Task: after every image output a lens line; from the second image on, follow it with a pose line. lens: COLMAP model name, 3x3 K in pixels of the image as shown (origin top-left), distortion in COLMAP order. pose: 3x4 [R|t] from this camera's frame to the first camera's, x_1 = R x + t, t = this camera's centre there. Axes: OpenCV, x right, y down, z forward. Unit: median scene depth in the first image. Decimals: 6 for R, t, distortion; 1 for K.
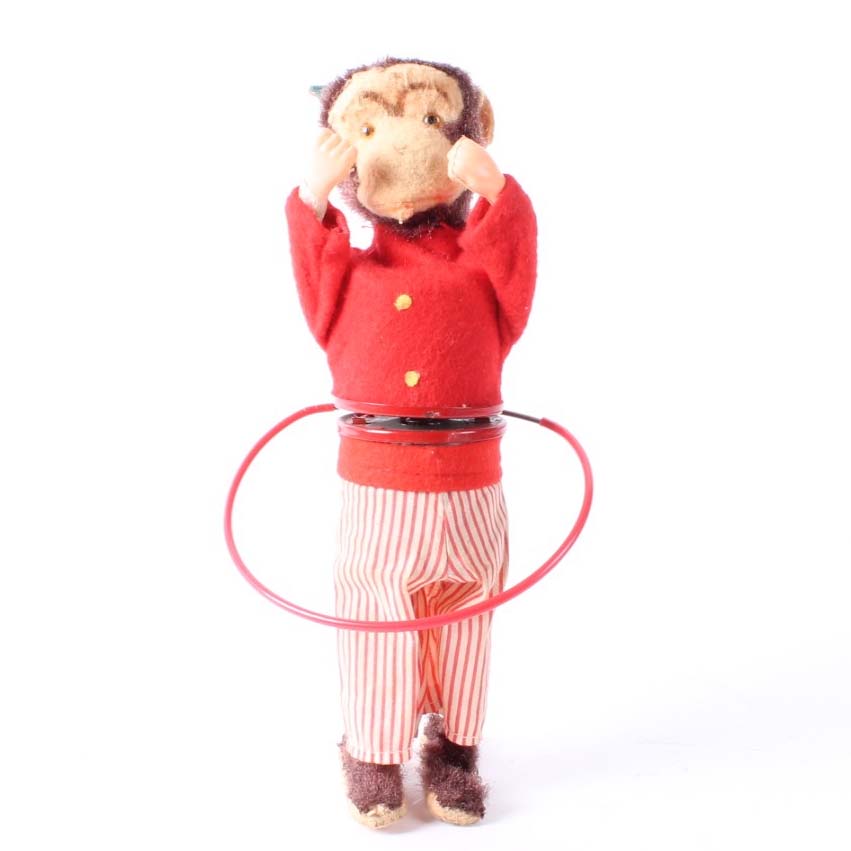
lens RADIAL K [[2146.2, 0, 425.5], [0, 2146.2, 425.5], [0, 0, 1]] dist [-0.047604, -0.517542]
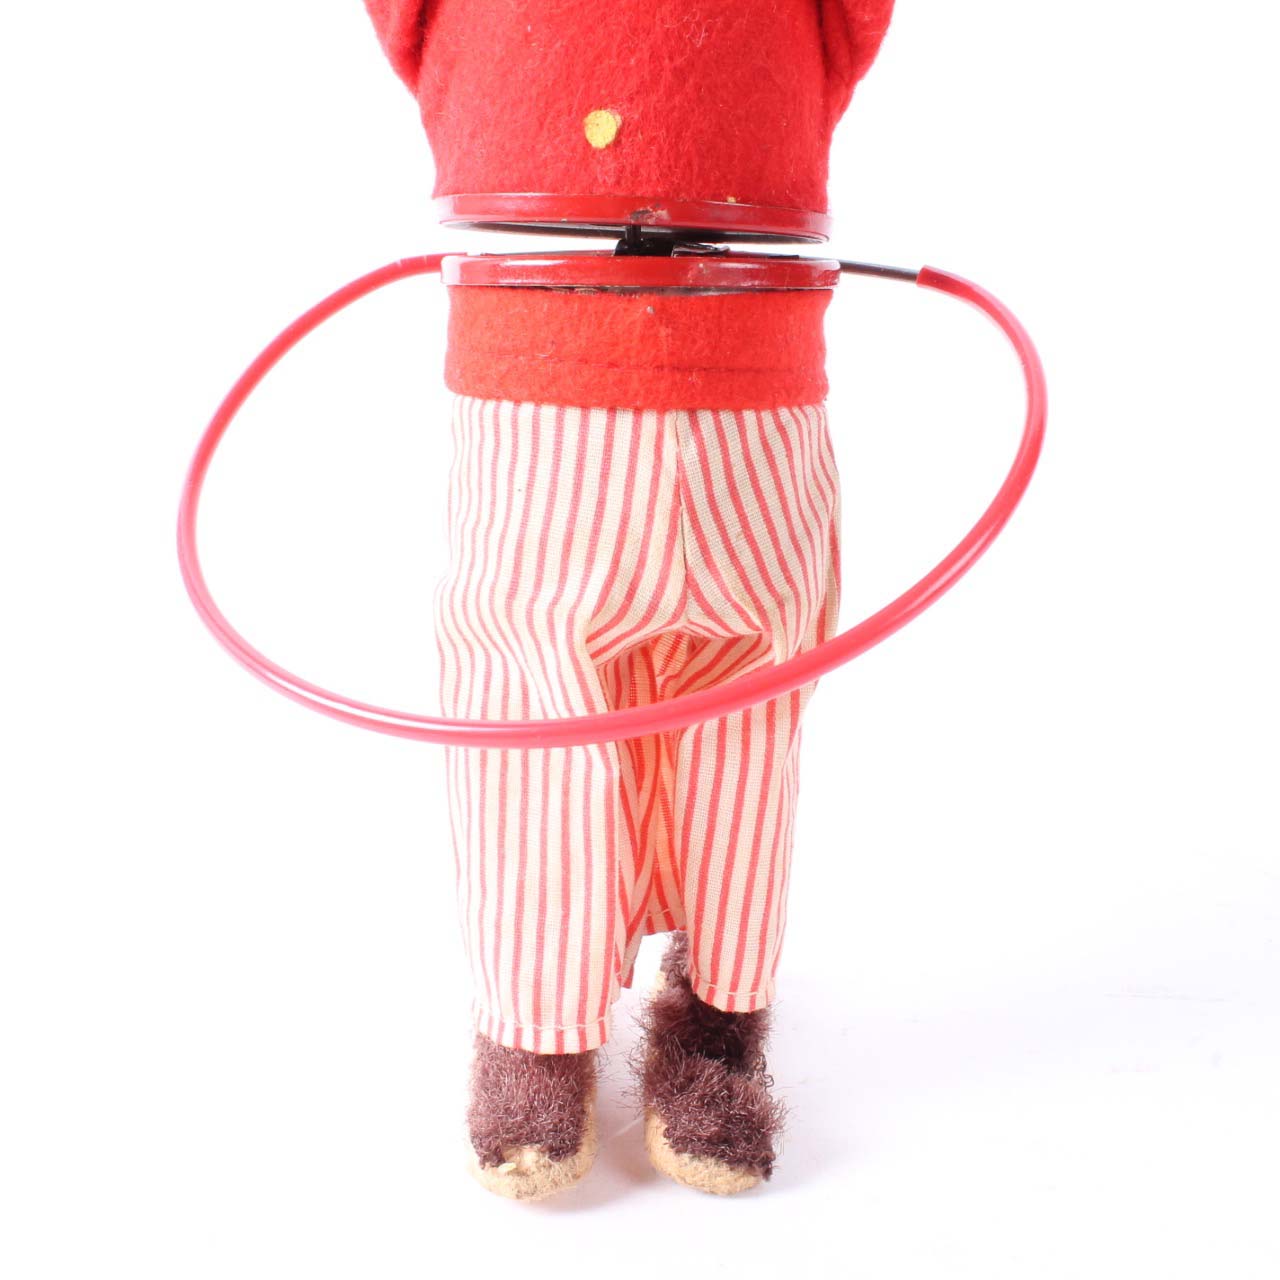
lens RADIAL K [[2122.6, 0, 640.0], [0, 2122.6, 640.0], [0, 0, 1]] dist [-0.134263, -0.003772]
pose [[0.996850, 0.017194, -0.077417, 0.033029], [-0.014237, 0.999154, 0.038594, 0.058772], [0.078015, -0.037370, 0.996252, 0.592640]]
